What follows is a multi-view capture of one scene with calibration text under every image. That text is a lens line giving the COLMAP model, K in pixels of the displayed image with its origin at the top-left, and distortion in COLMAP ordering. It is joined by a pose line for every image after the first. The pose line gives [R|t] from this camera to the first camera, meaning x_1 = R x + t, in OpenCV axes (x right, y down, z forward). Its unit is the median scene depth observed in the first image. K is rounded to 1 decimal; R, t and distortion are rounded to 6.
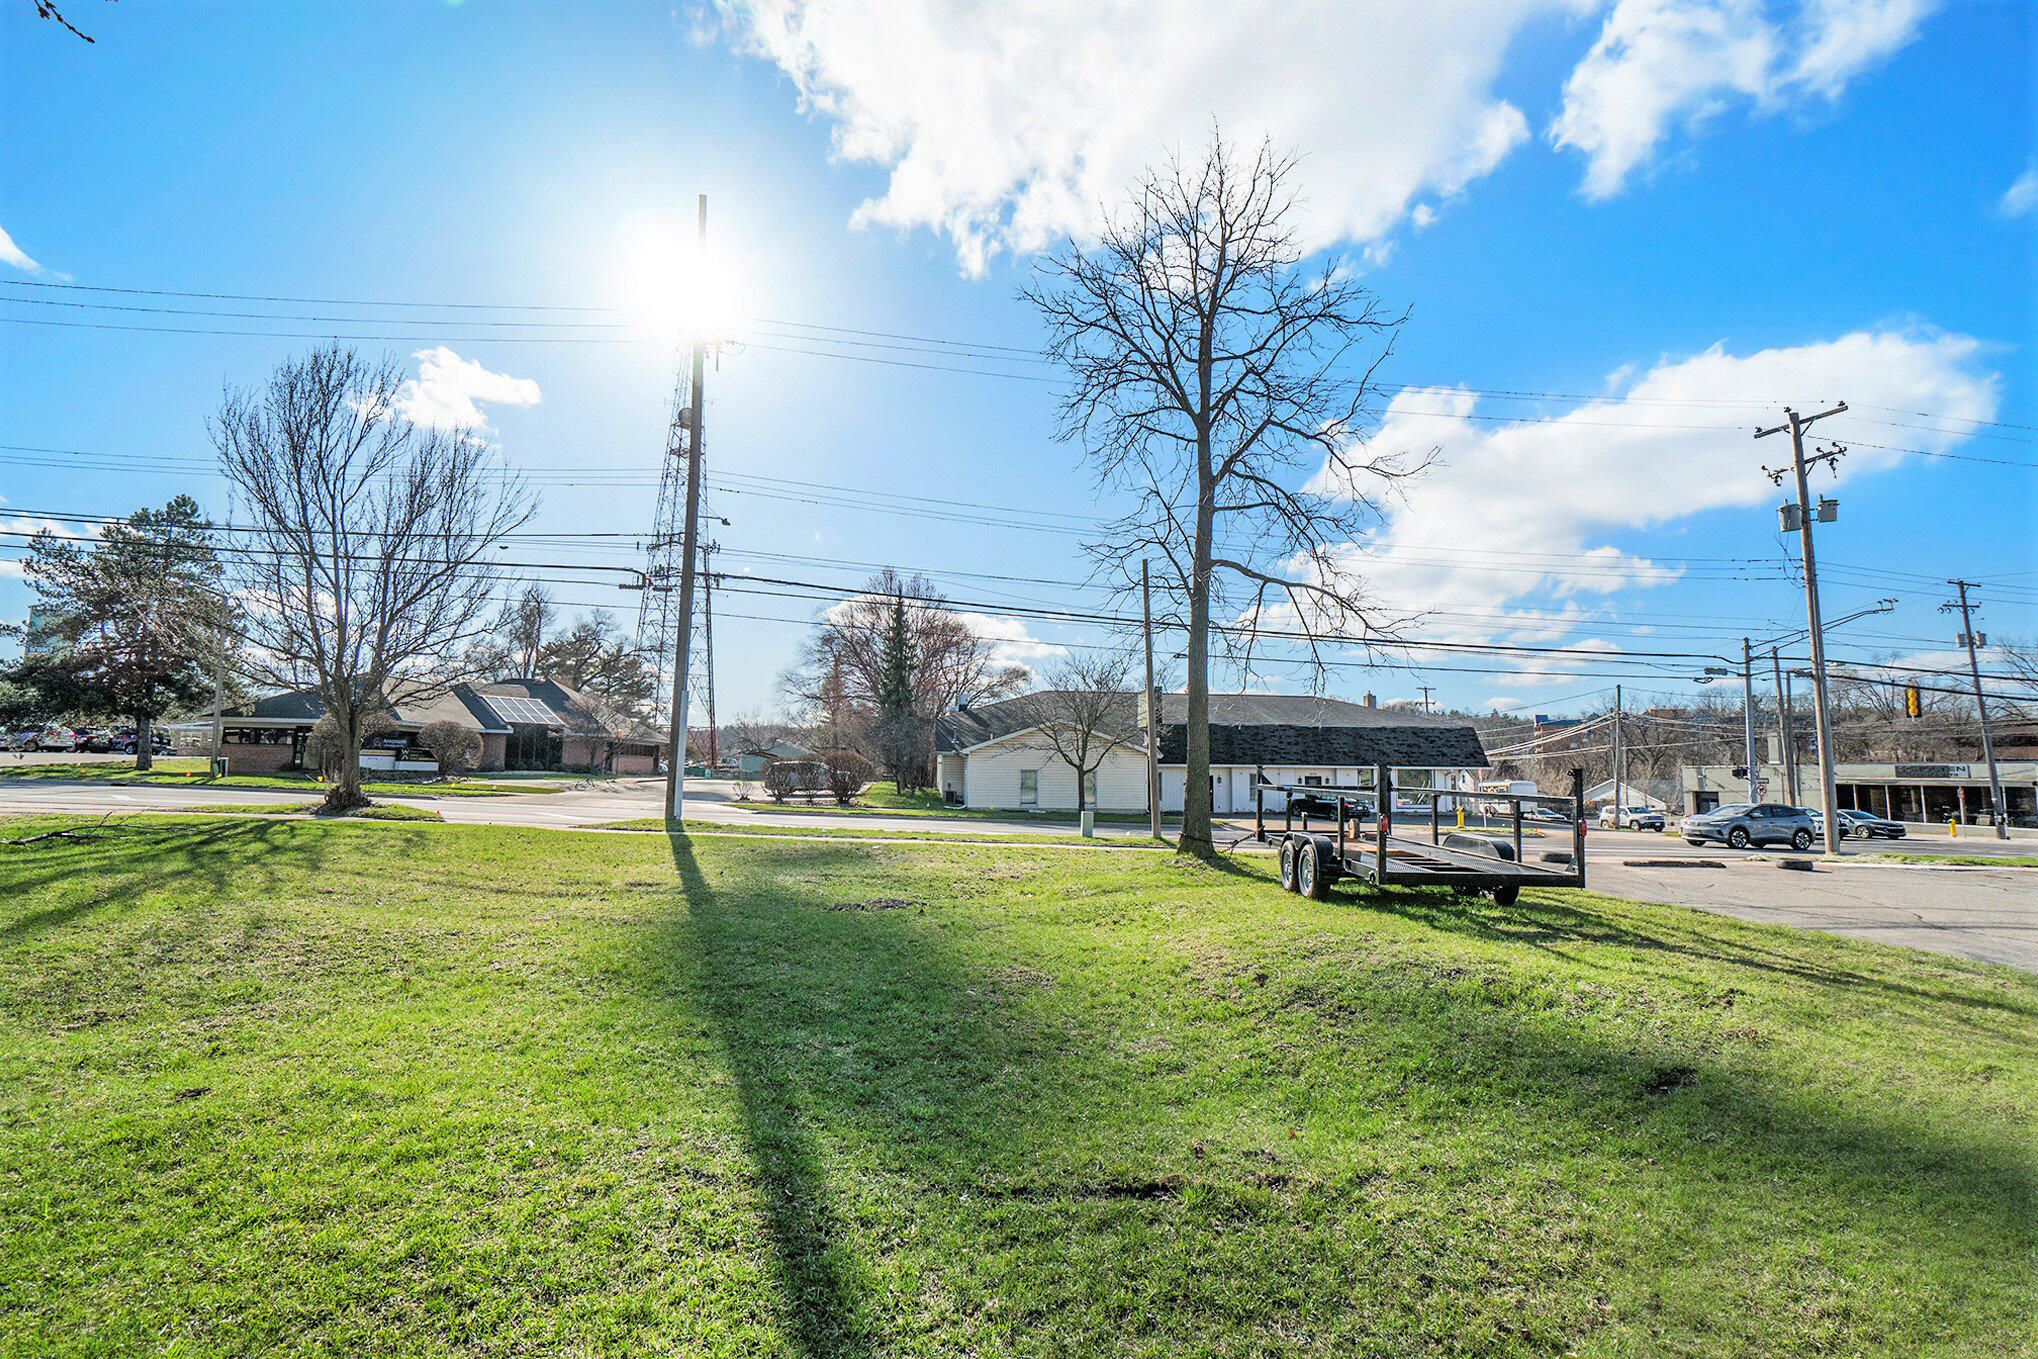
lens RADIAL K [[911.9, 0, 1019.0], [0, 911.9, 679.5], [0, 0, 1]] dist [-0.000450, -0.000100]
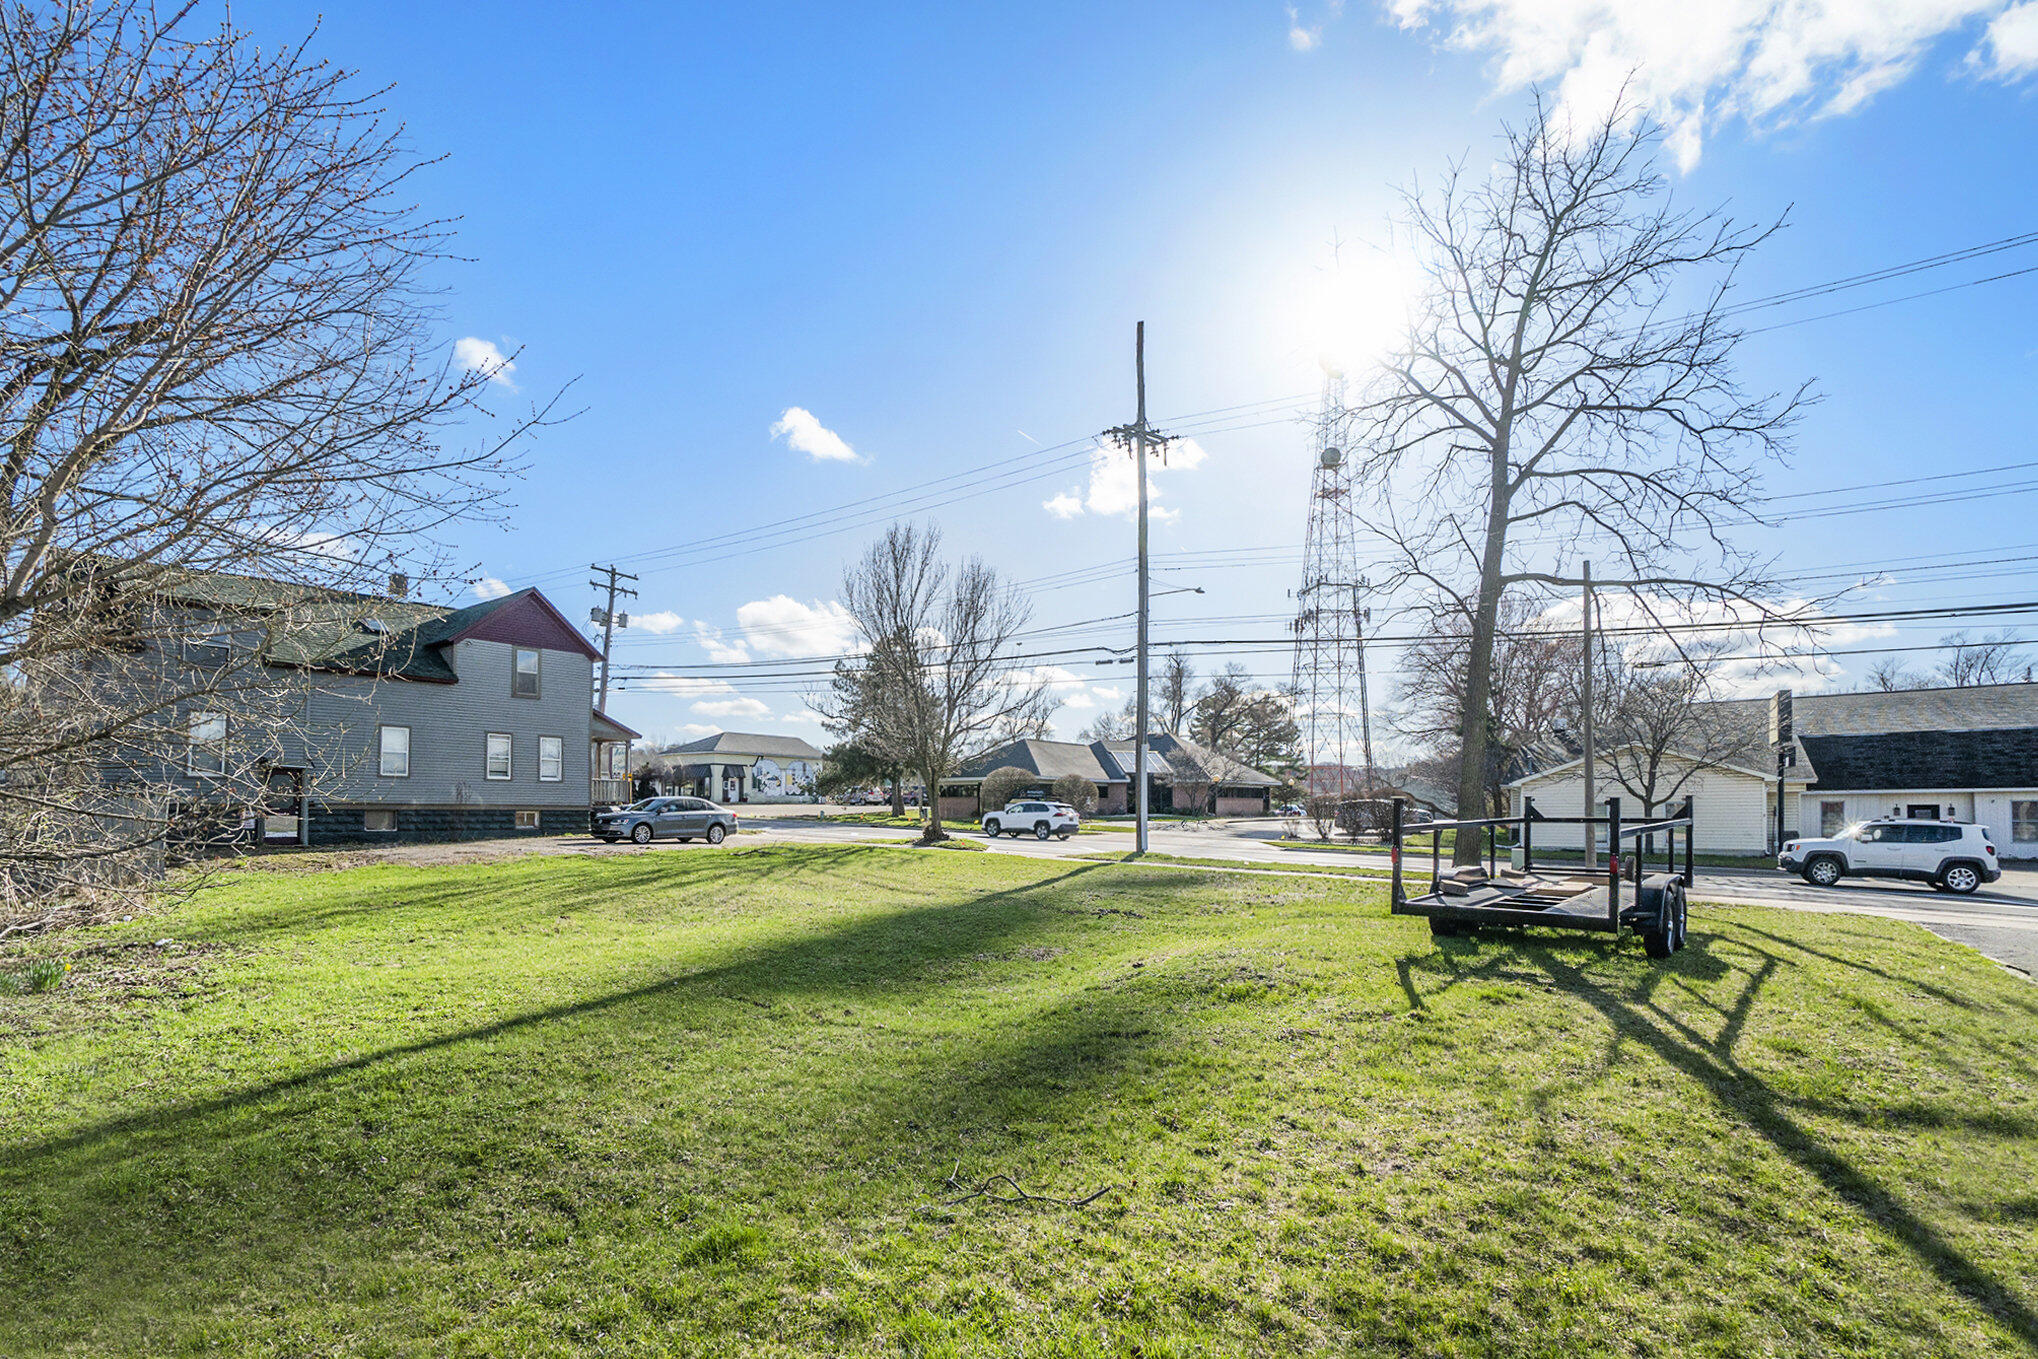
lens RADIAL K [[911.9, 0, 1019.0], [0, 911.9, 679.5], [0, 0, 1]] dist [-0.000450, -0.000100]
pose [[0.767691, -0.106899, -0.631841, 0.153497], [0.079066, 0.994255, -0.072150, 0.001263], [0.635924, 0.005432, 0.771732, -0.015063]]
